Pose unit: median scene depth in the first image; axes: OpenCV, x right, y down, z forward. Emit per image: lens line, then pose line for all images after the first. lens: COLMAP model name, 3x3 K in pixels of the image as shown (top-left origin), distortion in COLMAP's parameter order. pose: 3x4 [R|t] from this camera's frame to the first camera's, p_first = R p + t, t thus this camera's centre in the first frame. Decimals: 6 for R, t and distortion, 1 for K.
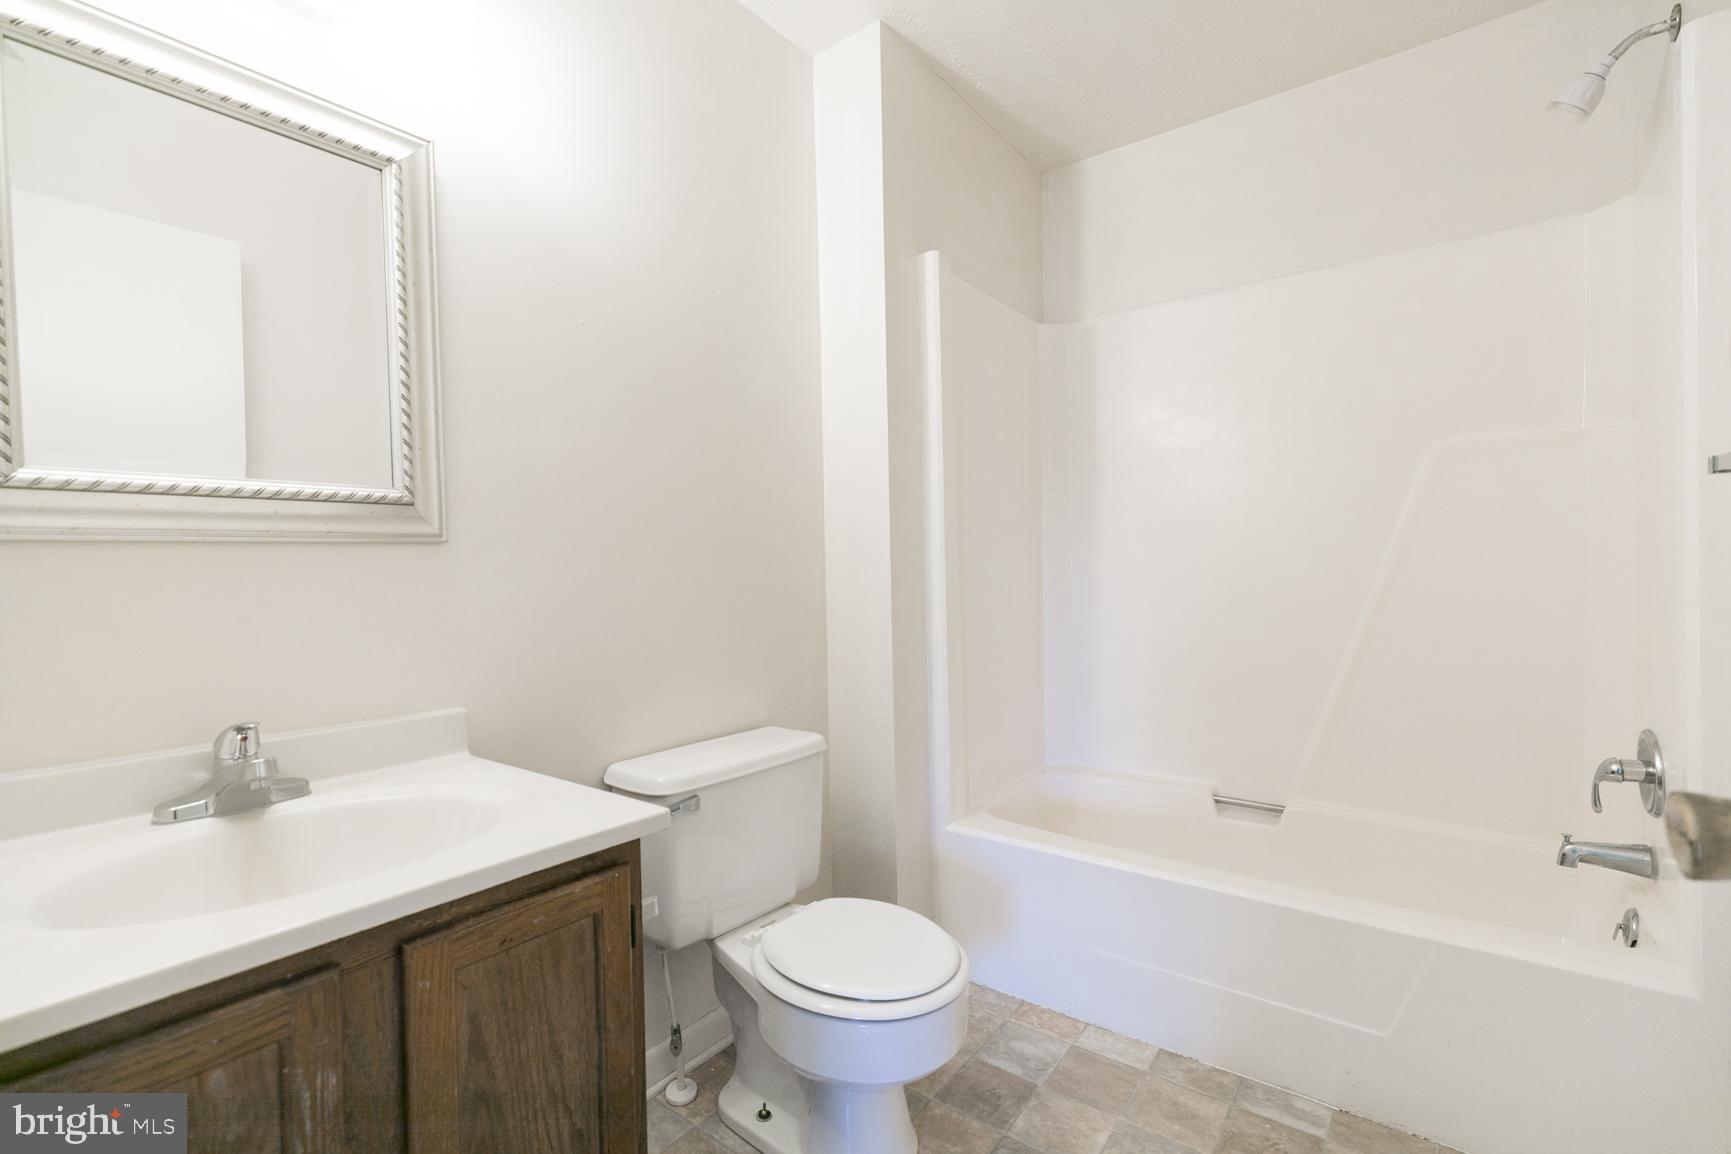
lens RADIAL K [[784.7, 0, 870.3], [0, 784.7, 575.7], [0, 0, 1]] dist [0.006416, 0.000382]
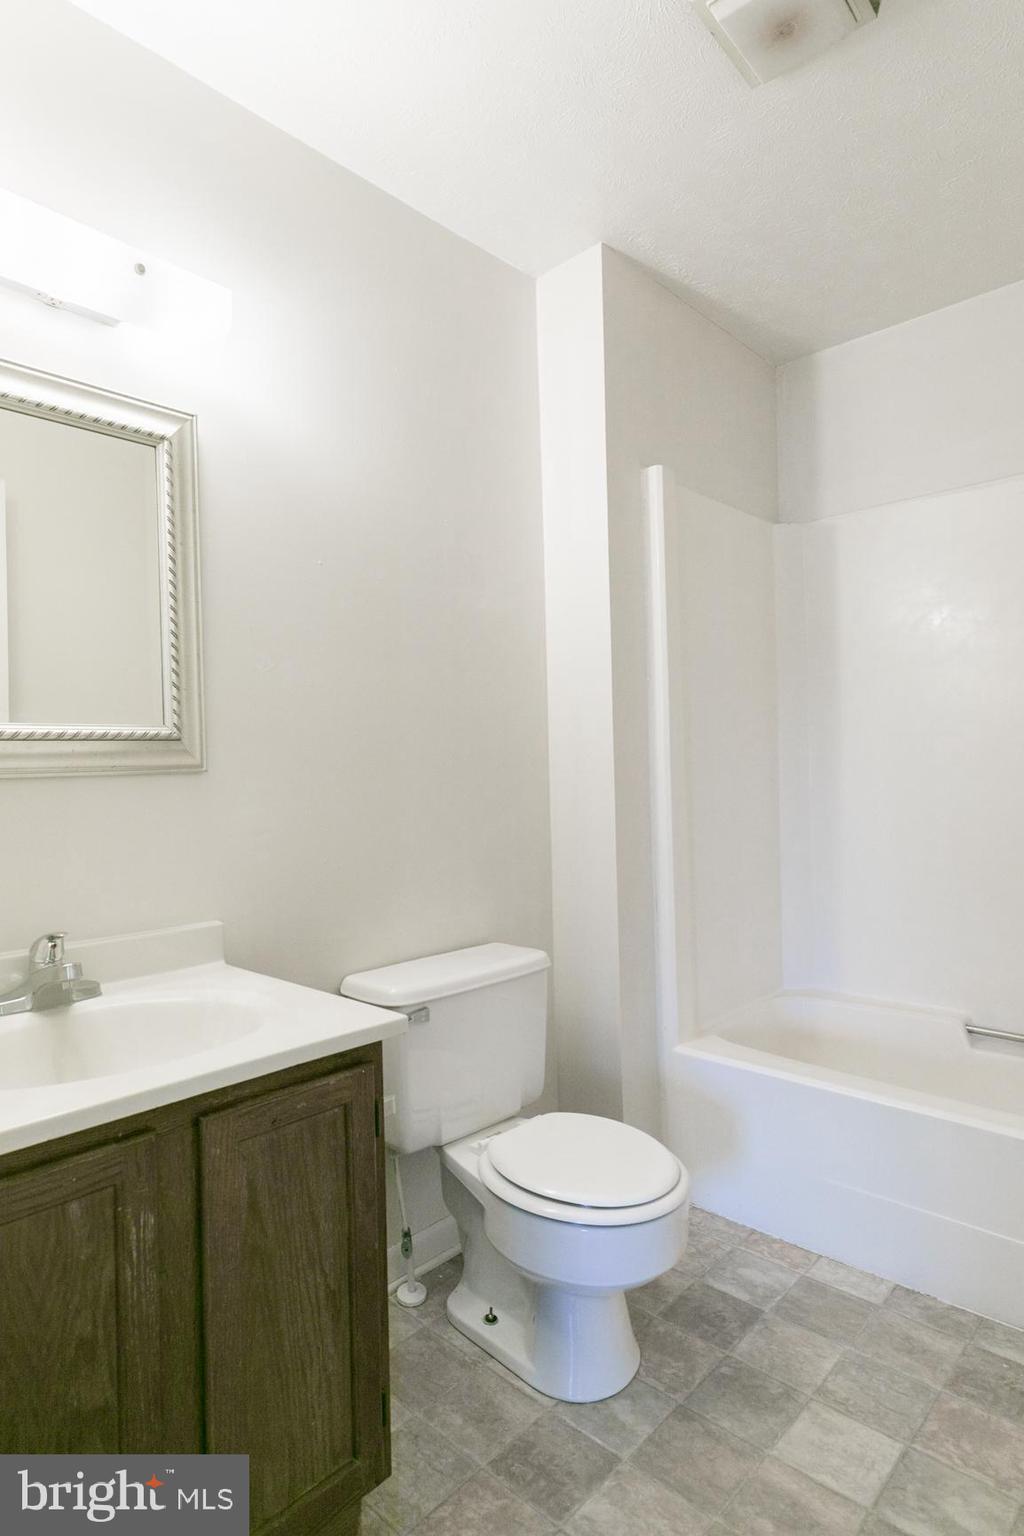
lens RADIAL K [[857.9, 0, 508.5], [0, 857.9, 764.2], [0, 0, 1]] dist [0.006984, 0.000514]
pose [[0.993830, -0.004427, -0.110822, 0.020842], [0.002812, 0.999888, -0.014724, -0.034747], [0.110875, 0.014322, 0.993731, -0.162410]]
